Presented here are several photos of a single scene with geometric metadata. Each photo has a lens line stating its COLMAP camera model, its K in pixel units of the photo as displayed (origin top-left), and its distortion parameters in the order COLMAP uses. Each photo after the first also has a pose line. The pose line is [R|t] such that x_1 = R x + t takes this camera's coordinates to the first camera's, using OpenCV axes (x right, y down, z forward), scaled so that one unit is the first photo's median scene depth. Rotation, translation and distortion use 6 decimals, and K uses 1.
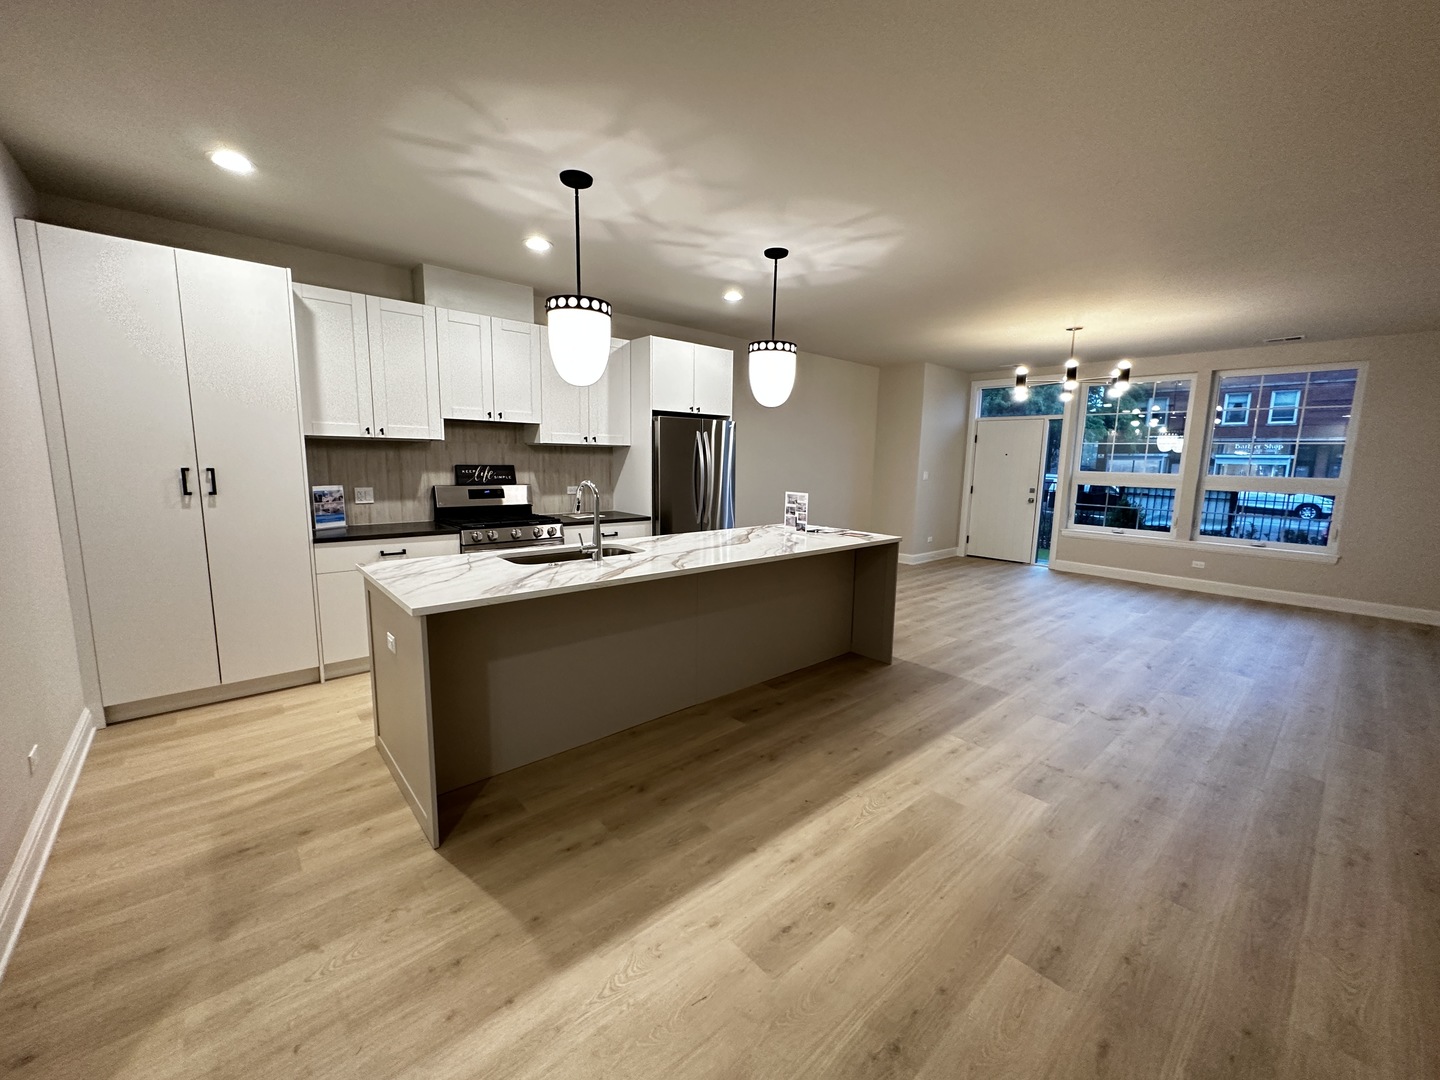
lens RADIAL K [[577.9, 0, 722.4], [0, 577.9, 536.6], [0, 0, 1]] dist [0.000474, 0.000066]
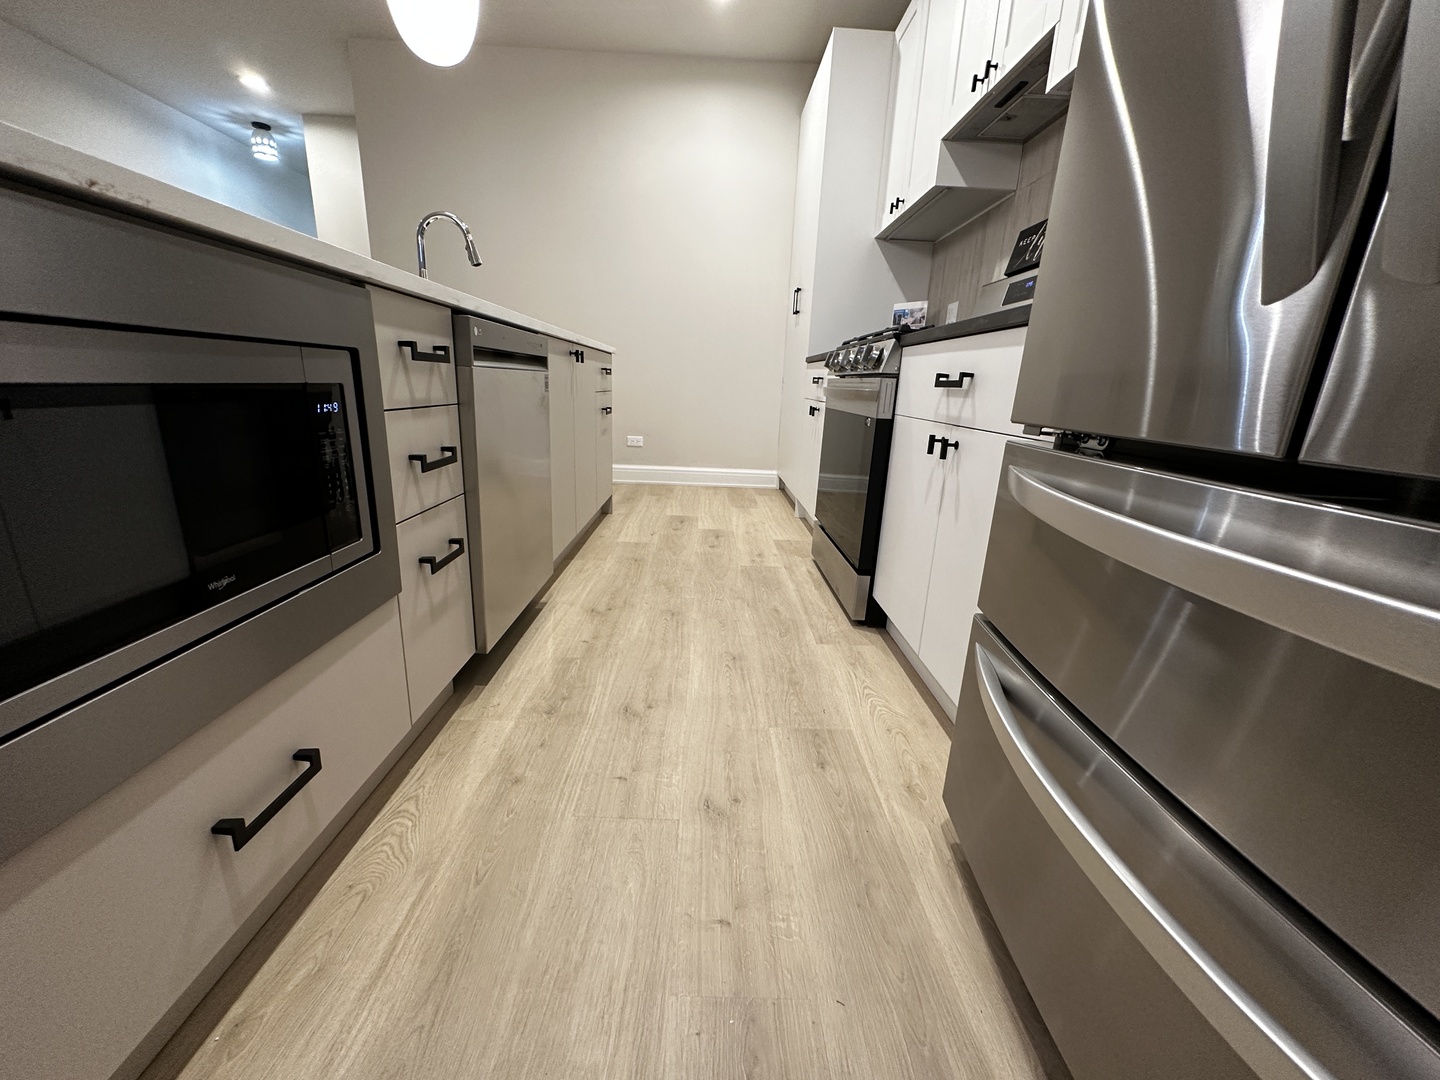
lens RADIAL K [[577.9, 0, 721.5], [0, 577.9, 542.8], [0, 0, 1]] dist [0.000474, 0.000066]
pose [[-0.641415, 0.151547, -0.752077, 0.092533], [-0.171015, 0.927388, 0.332724, -0.003673], [0.747891, 0.342030, -0.568924, 1.219611]]
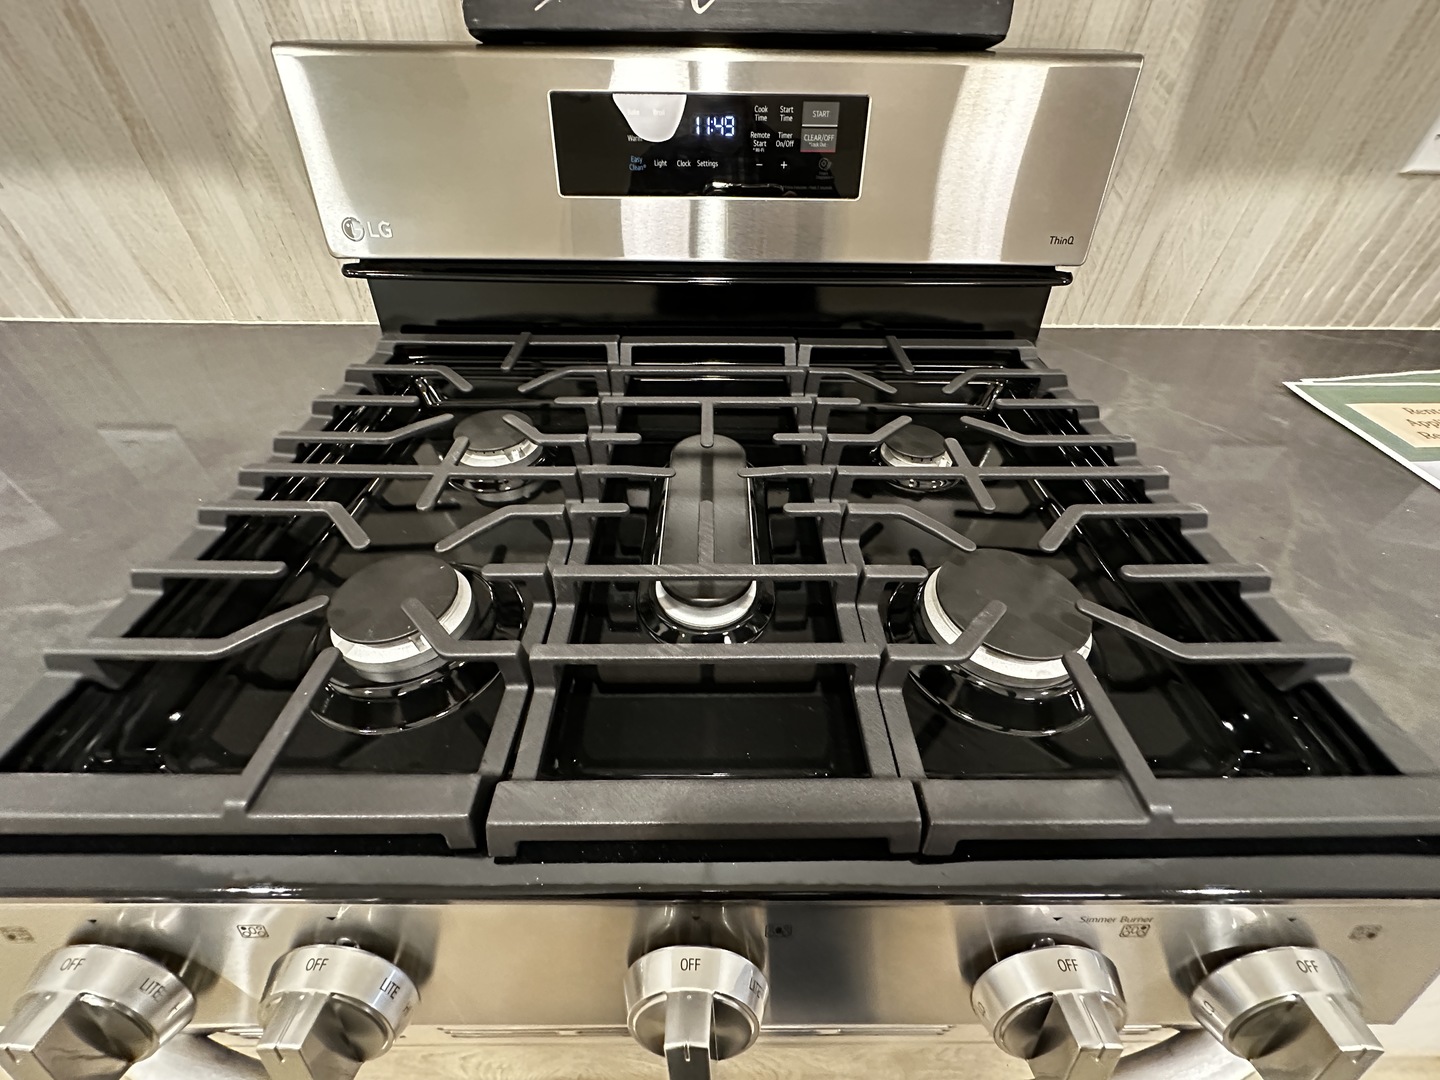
lens RADIAL K [[577.9, 0, 715.5], [0, 577.9, 541.8], [0, 0, 1]] dist [0.000474, 0.000066]
pose [[0.752610, 0.426343, -0.501808, -0.338587], [-0.086391, 0.819431, 0.566631, -0.080173], [0.652775, -0.383100, 0.653543, 0.957297]]
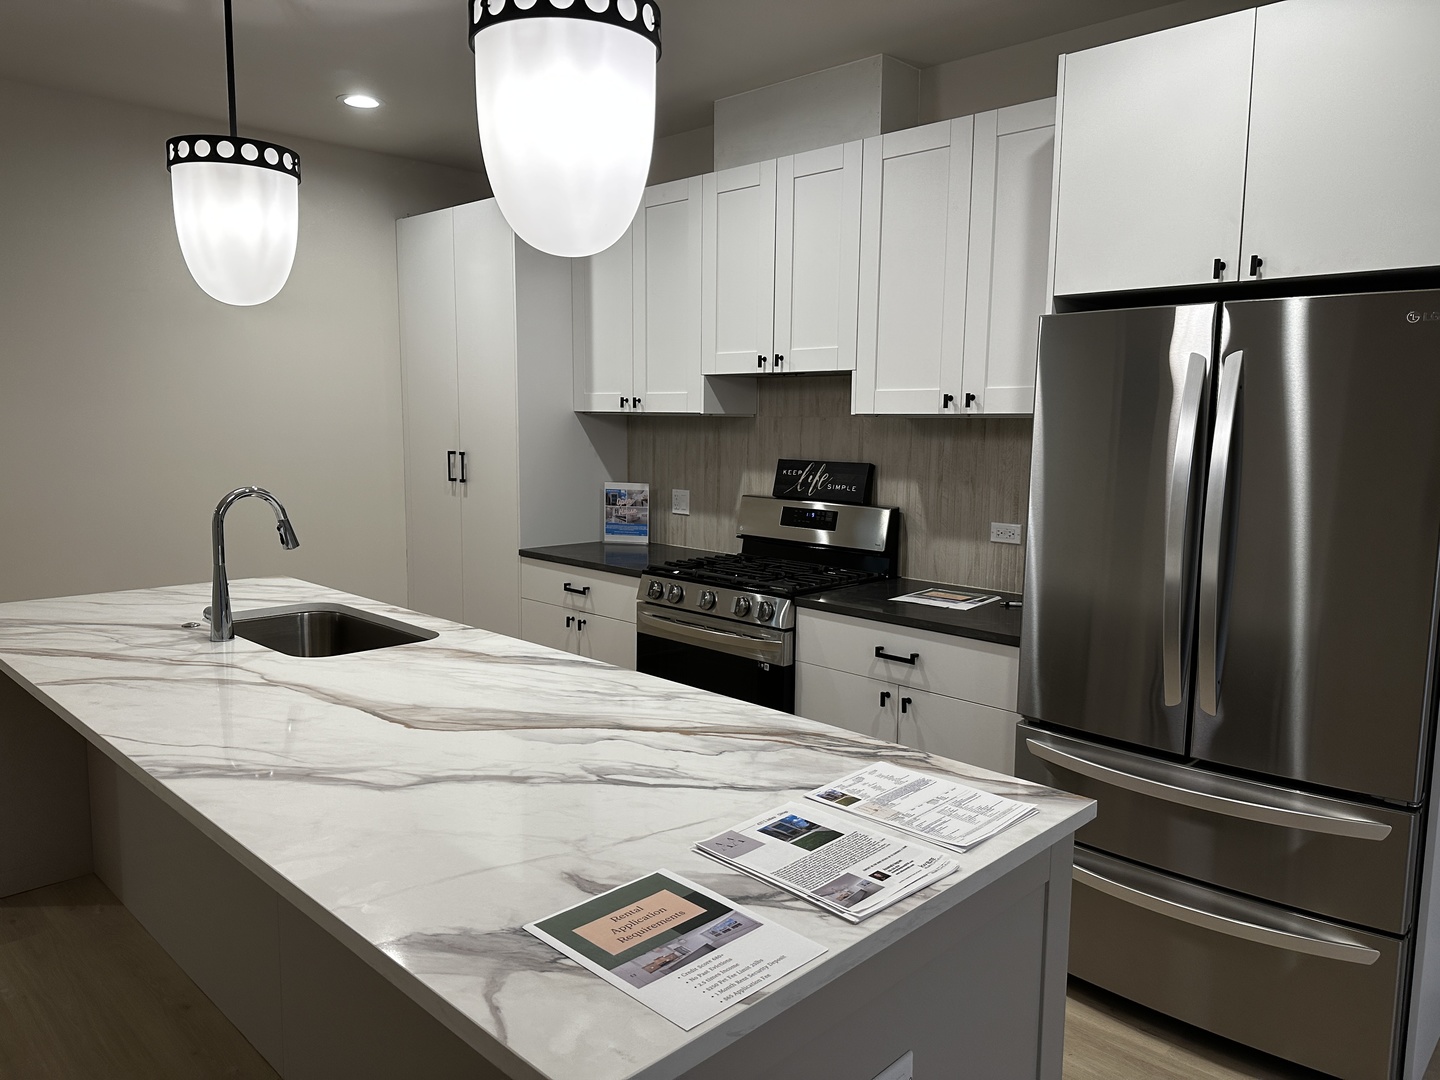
lens RADIAL K [[1009.0, 0, 719.4], [0, 1009.0, 546.1], [0, 0, 1]] dist [0.045911, 0.000068]
pose [[0.076969, 0.105524, -0.991434, 0.481226], [-0.150421, 0.984231, 0.093079, -0.128352], [0.985621, 0.141968, 0.091628, 0.907067]]
